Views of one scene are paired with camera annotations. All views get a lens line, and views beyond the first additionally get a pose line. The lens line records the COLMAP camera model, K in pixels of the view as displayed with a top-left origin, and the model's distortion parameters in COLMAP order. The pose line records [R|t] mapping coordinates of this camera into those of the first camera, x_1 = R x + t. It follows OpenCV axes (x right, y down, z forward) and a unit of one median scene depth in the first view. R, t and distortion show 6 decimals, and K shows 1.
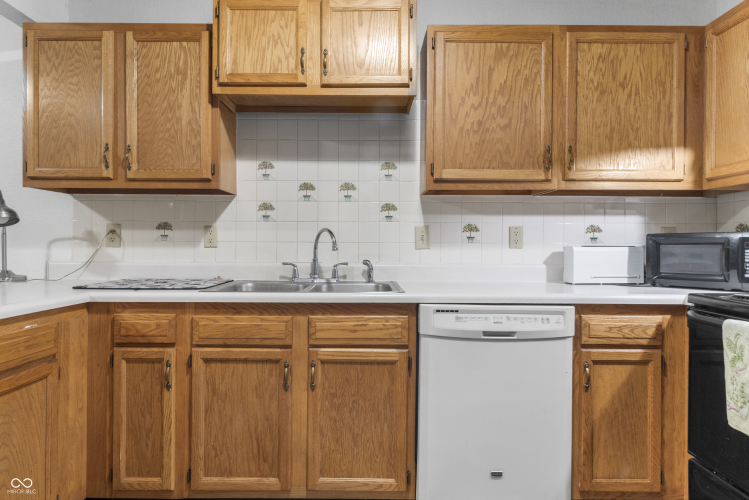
lens RADIAL K [[433.6, 0, 375.6], [0, 433.6, 244.5], [0, 0, 1]] dist [0.004072, -0.003478]
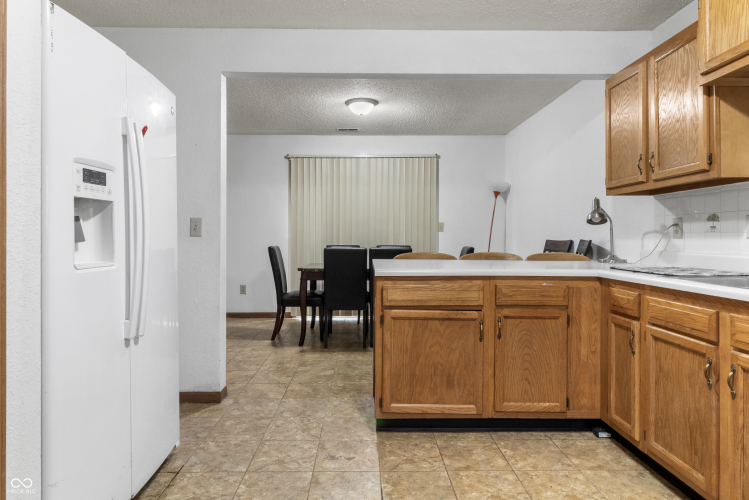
lens RADIAL K [[445.8, 0, 350.5], [0, 445.8, 238.4], [0, 0, 1]] dist [-0.021238, 0.006578]
pose [[-0.034414, -0.004251, -0.999399, 0.684500], [-0.003528, 0.999985, -0.004132, 0.015869], [0.999401, 0.003383, -0.034428, 0.223090]]
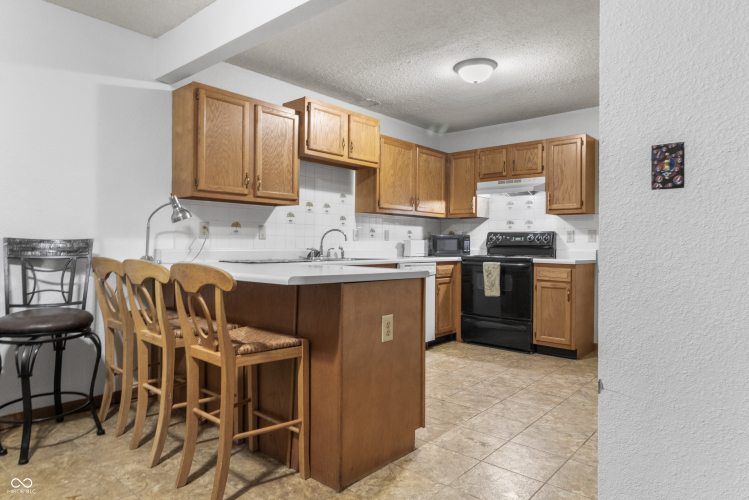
lens RADIAL K [[454.0, 0, 382.6], [0, 454.0, 244.4], [0, 0, 1]] dist [-0.001357, -0.001827]
pose [[0.650905, -0.002037, 0.759157, -1.596000], [-0.001334, 0.999992, 0.003826, 0.021830], [-0.759158, -0.003503, 0.650897, -0.463940]]
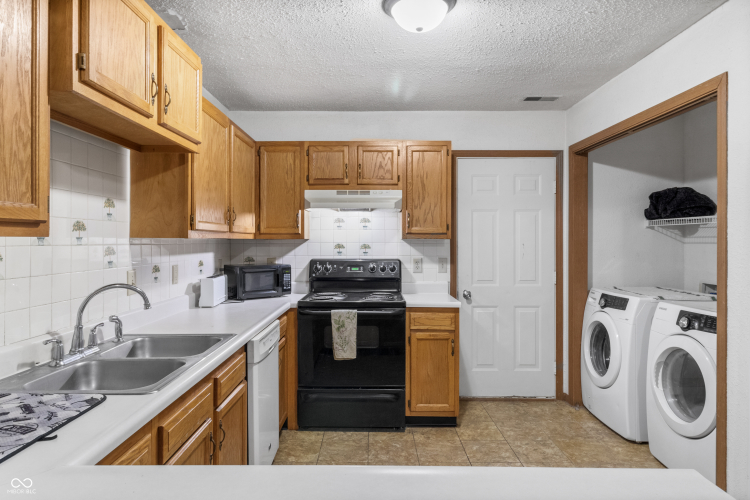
lens RADIAL K [[446.4, 0, 370.2], [0, 446.4, 242.5], [0, 0, 1]] dist [-0.021238, 0.006578]
pose [[0.015810, -0.007484, 0.999847, -1.015432], [-0.000256, 0.999972, 0.007489, -0.132186], [-0.999875, -0.000374, 0.015808, 0.562532]]
